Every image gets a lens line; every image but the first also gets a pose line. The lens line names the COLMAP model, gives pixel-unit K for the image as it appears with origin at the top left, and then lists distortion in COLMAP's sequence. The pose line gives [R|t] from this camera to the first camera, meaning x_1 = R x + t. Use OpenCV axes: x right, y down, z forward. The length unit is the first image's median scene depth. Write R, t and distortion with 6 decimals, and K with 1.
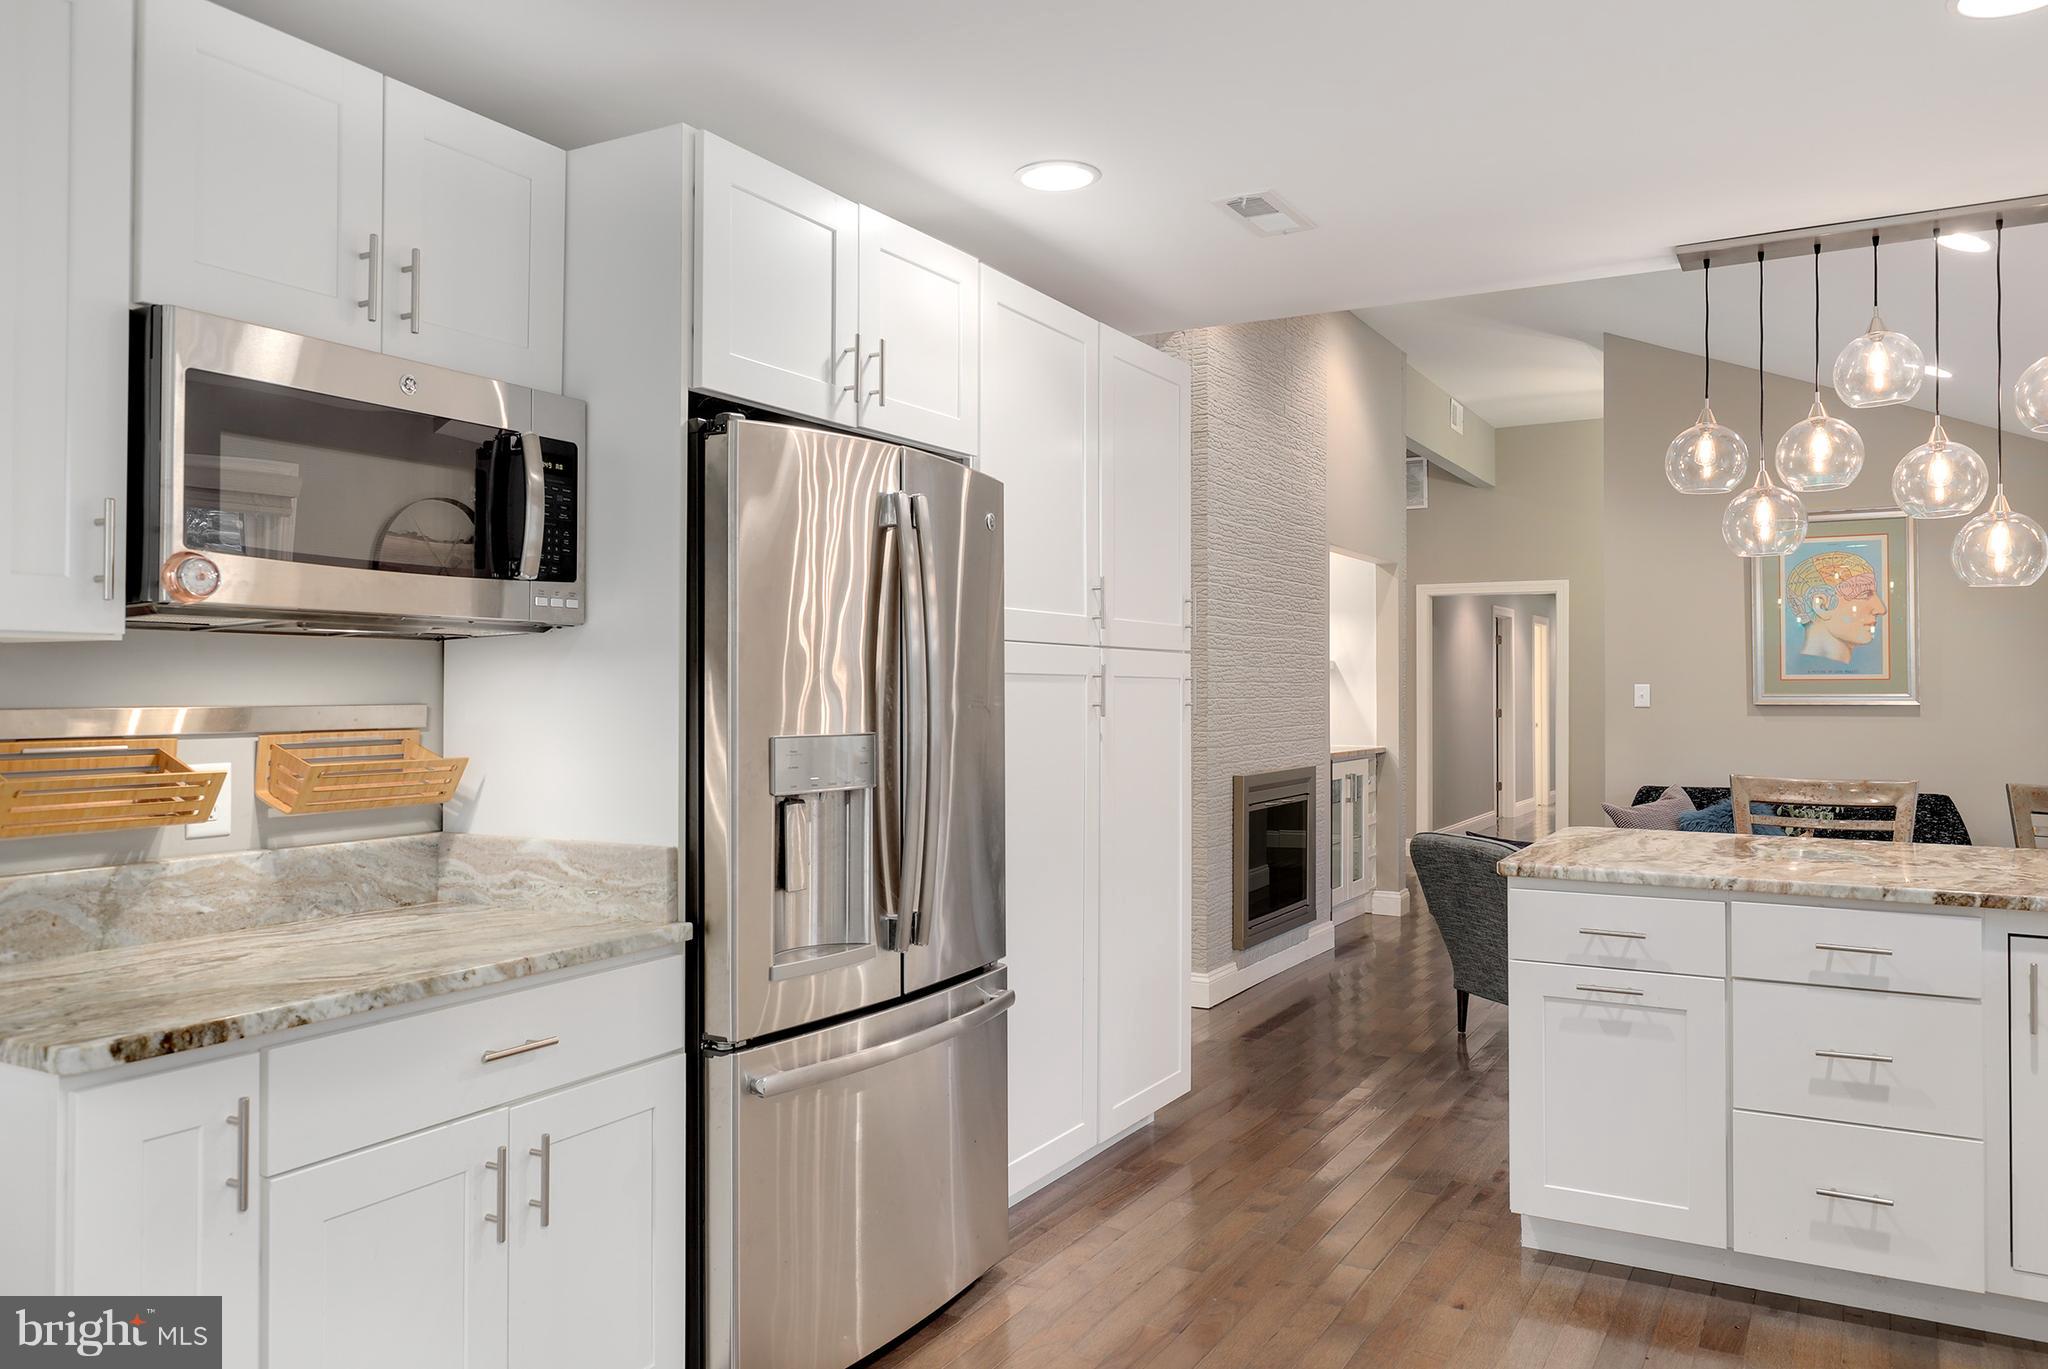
lens RADIAL K [[1454.0, 0, 1022.4], [0, 1454.0, 657.9], [0, 0, 1]] dist [-0.000642, -0.002281]
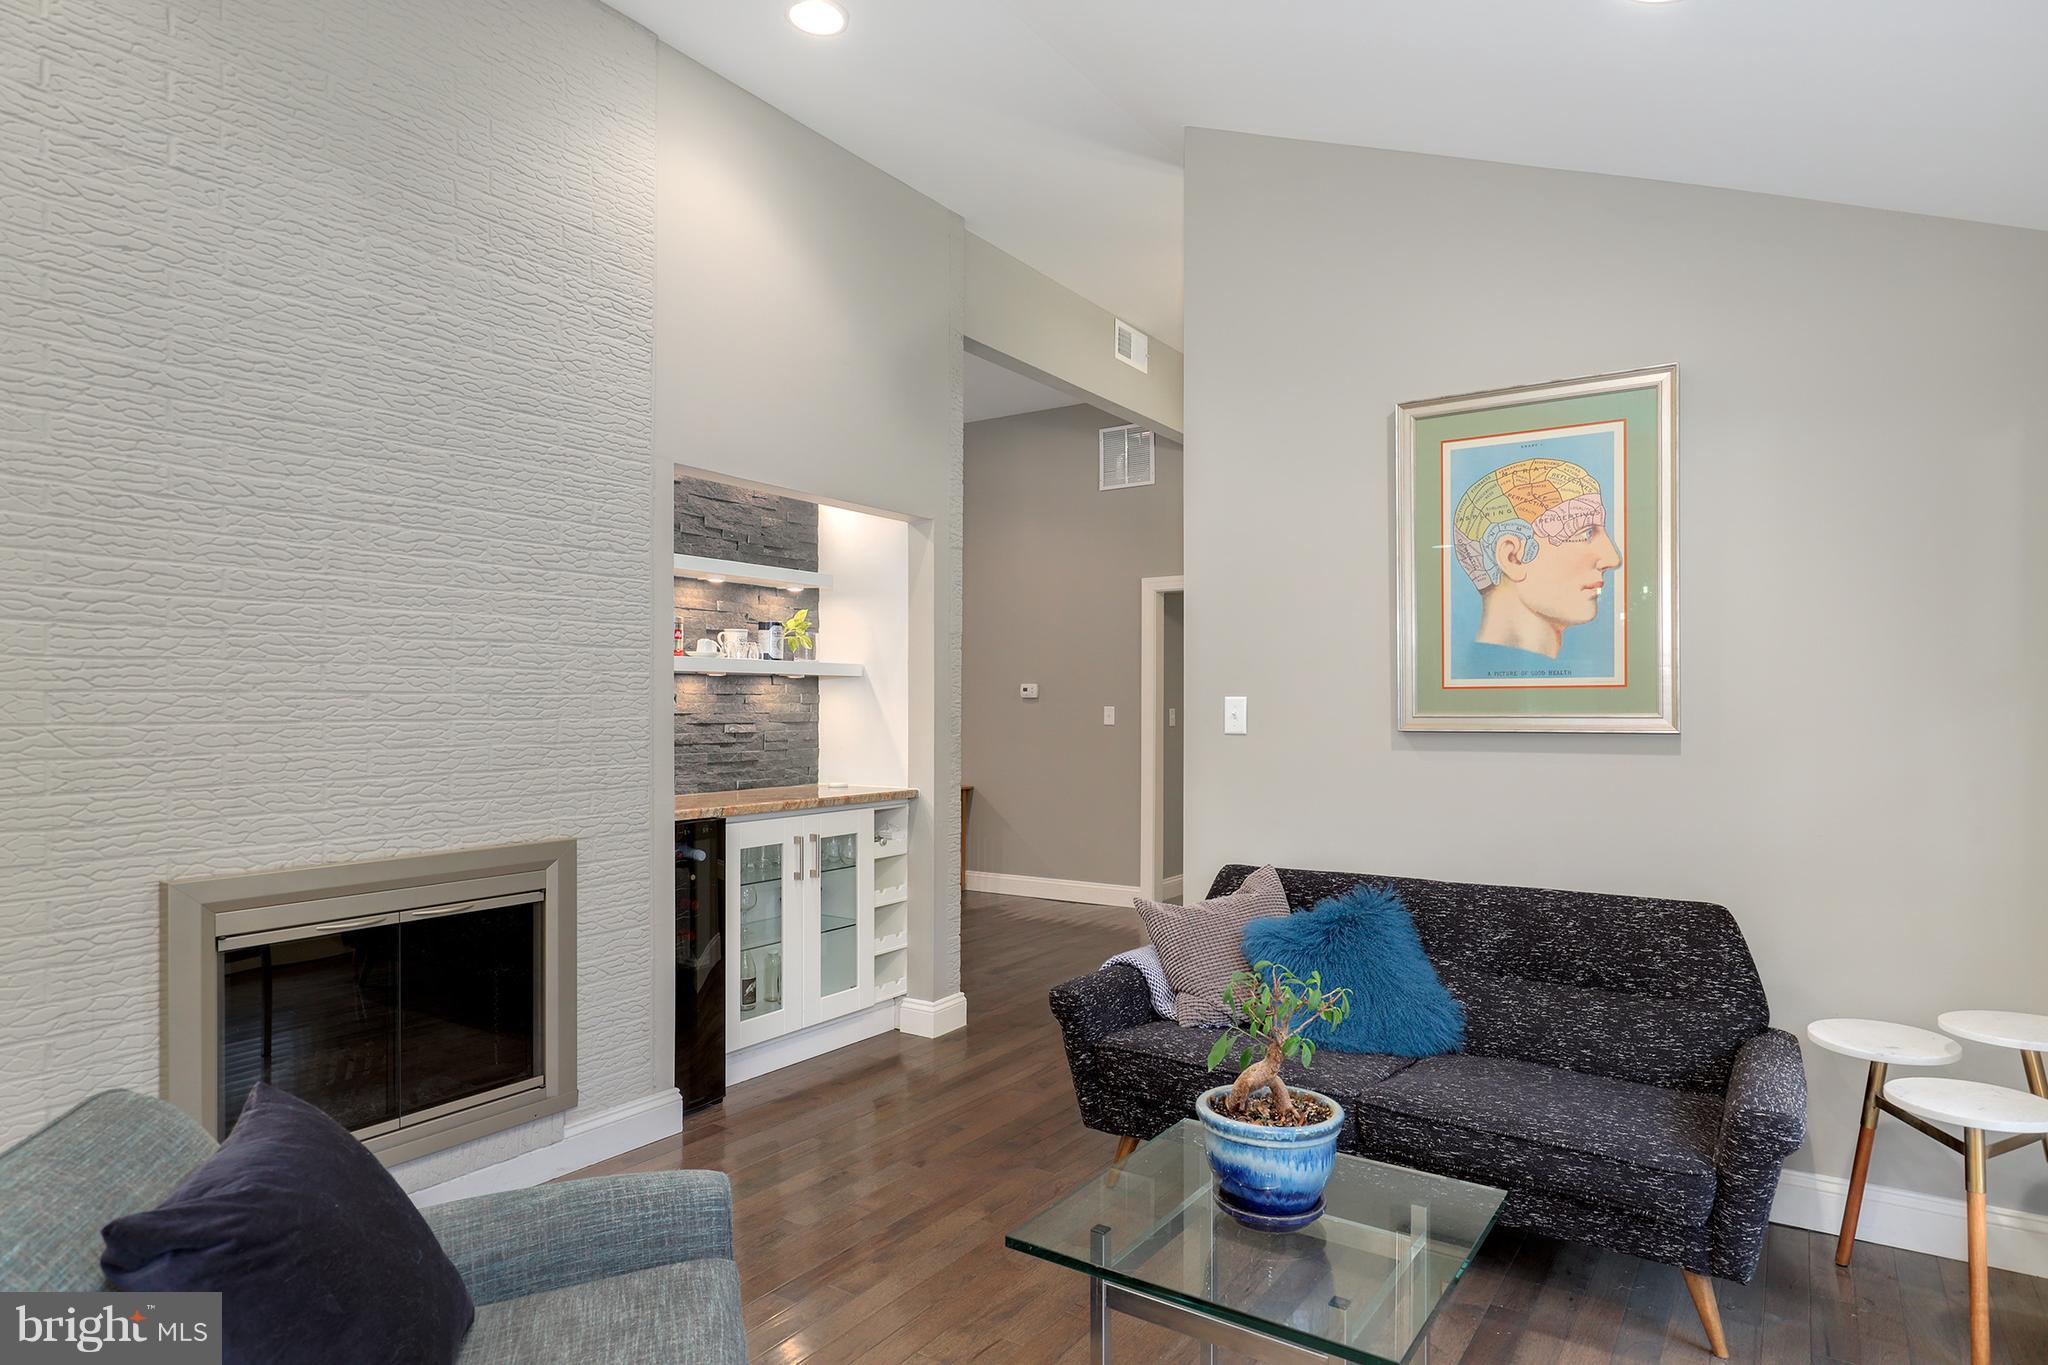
lens RADIAL K [[1150.5, 0, 1018.8], [0, 1150.5, 701.4], [0, 0, 1]] dist [0.002414, -0.000169]
pose [[0.997296, -0.001609, -0.073465, 0.390385], [0.003032, 0.999810, 0.019264, 0.011189], [0.073420, -0.019435, 0.997112, 0.536565]]
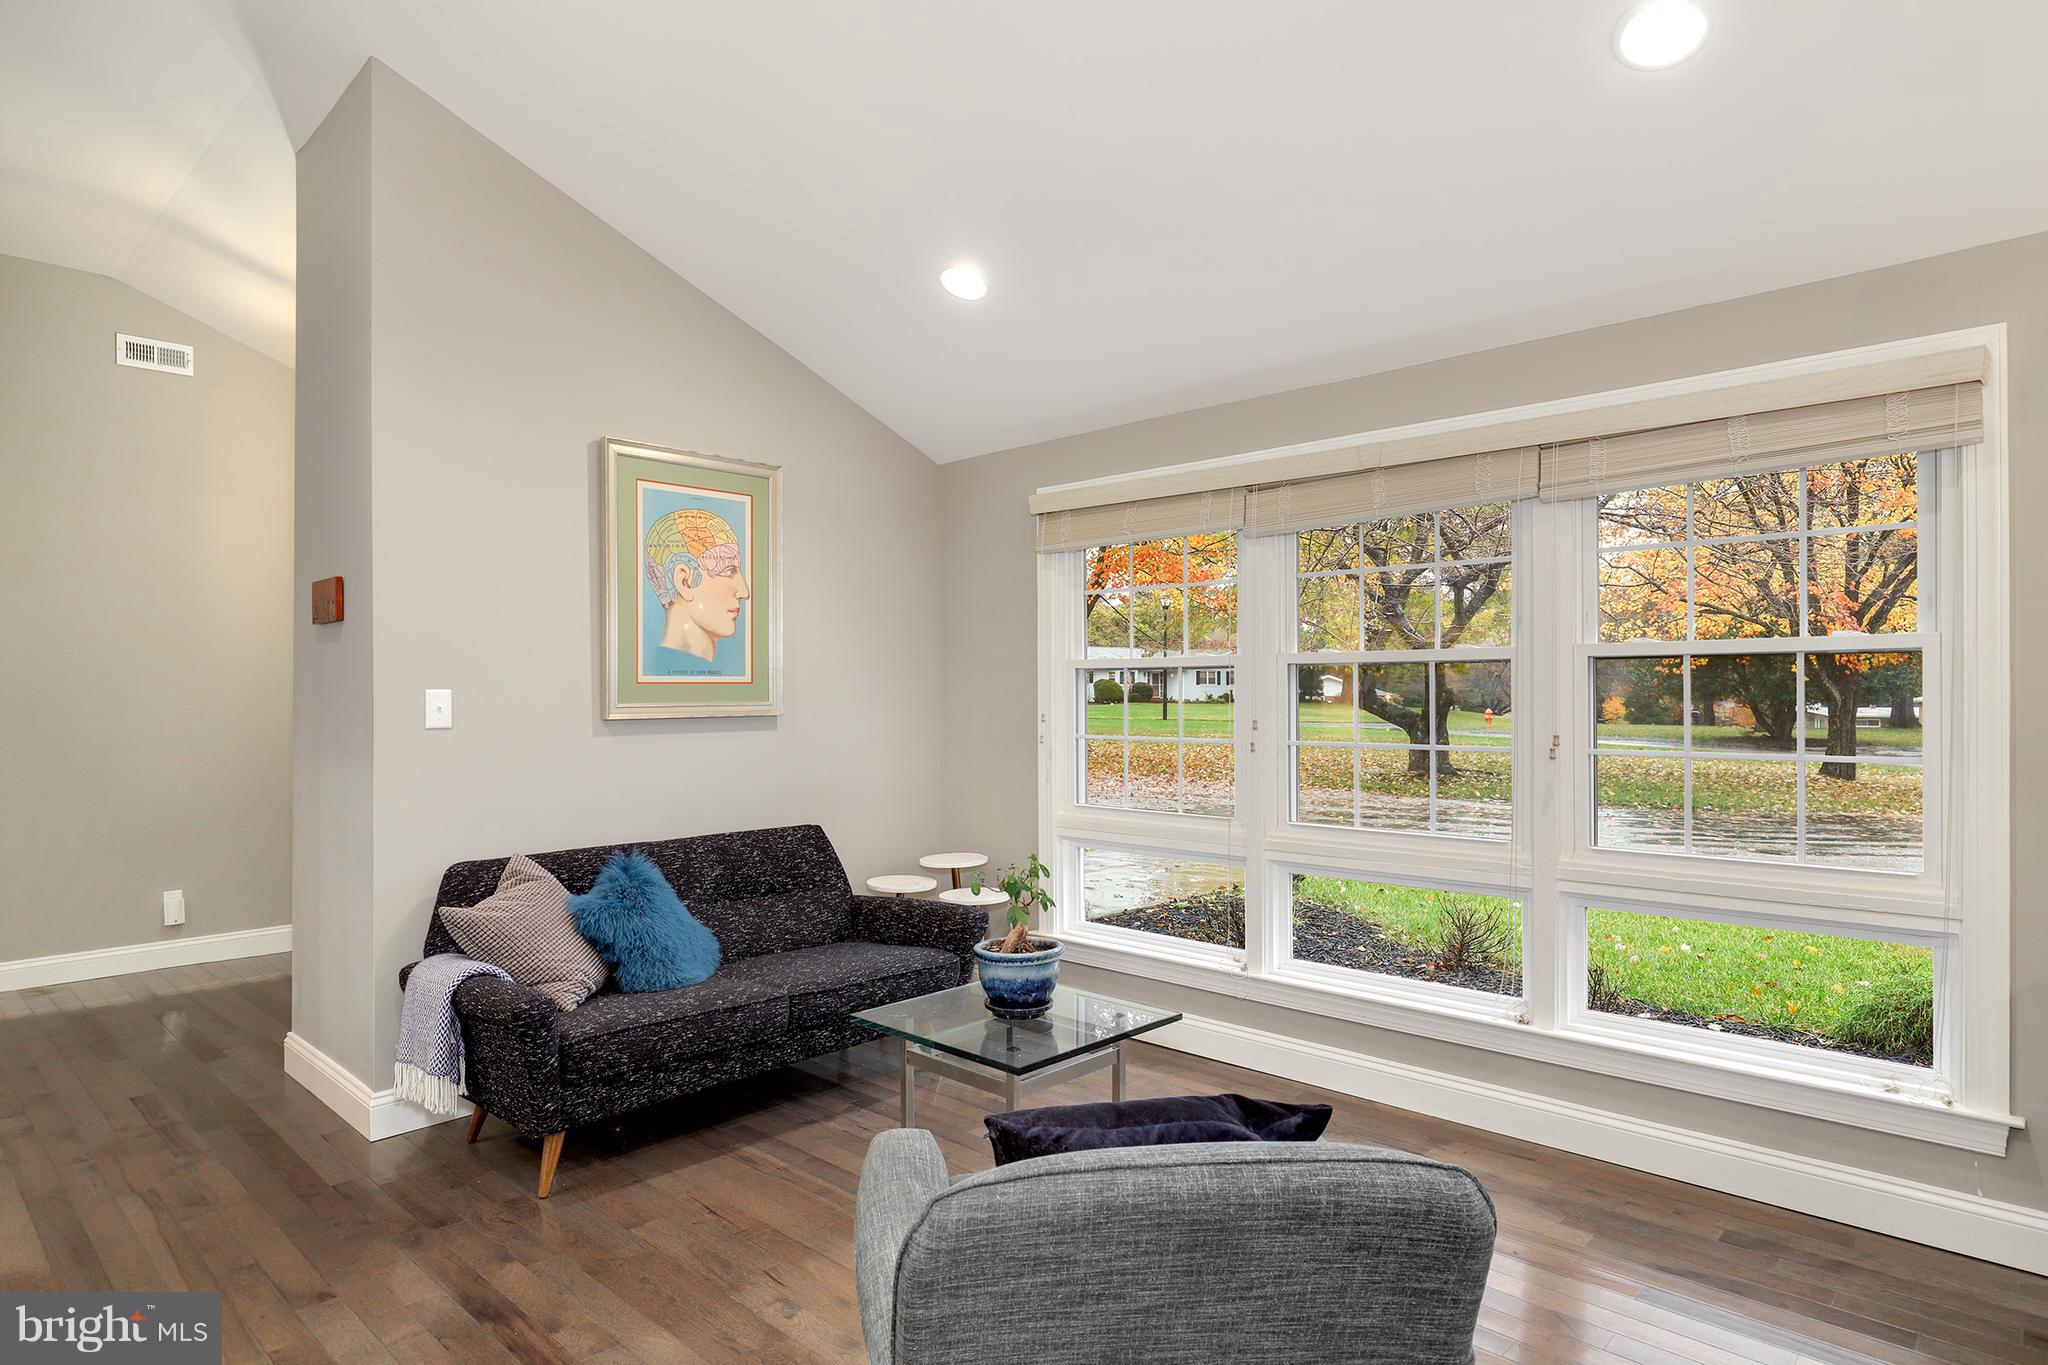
lens RADIAL K [[1150.5, 0, 1018.8], [0, 1150.5, 701.4], [0, 0, 1]] dist [0.002414, -0.000169]
pose [[0.233434, -0.009744, 0.972324, 0.030243], [-0.018121, 0.999733, 0.014369, 0.012730], [-0.972204, -0.020973, 0.233195, 0.699349]]
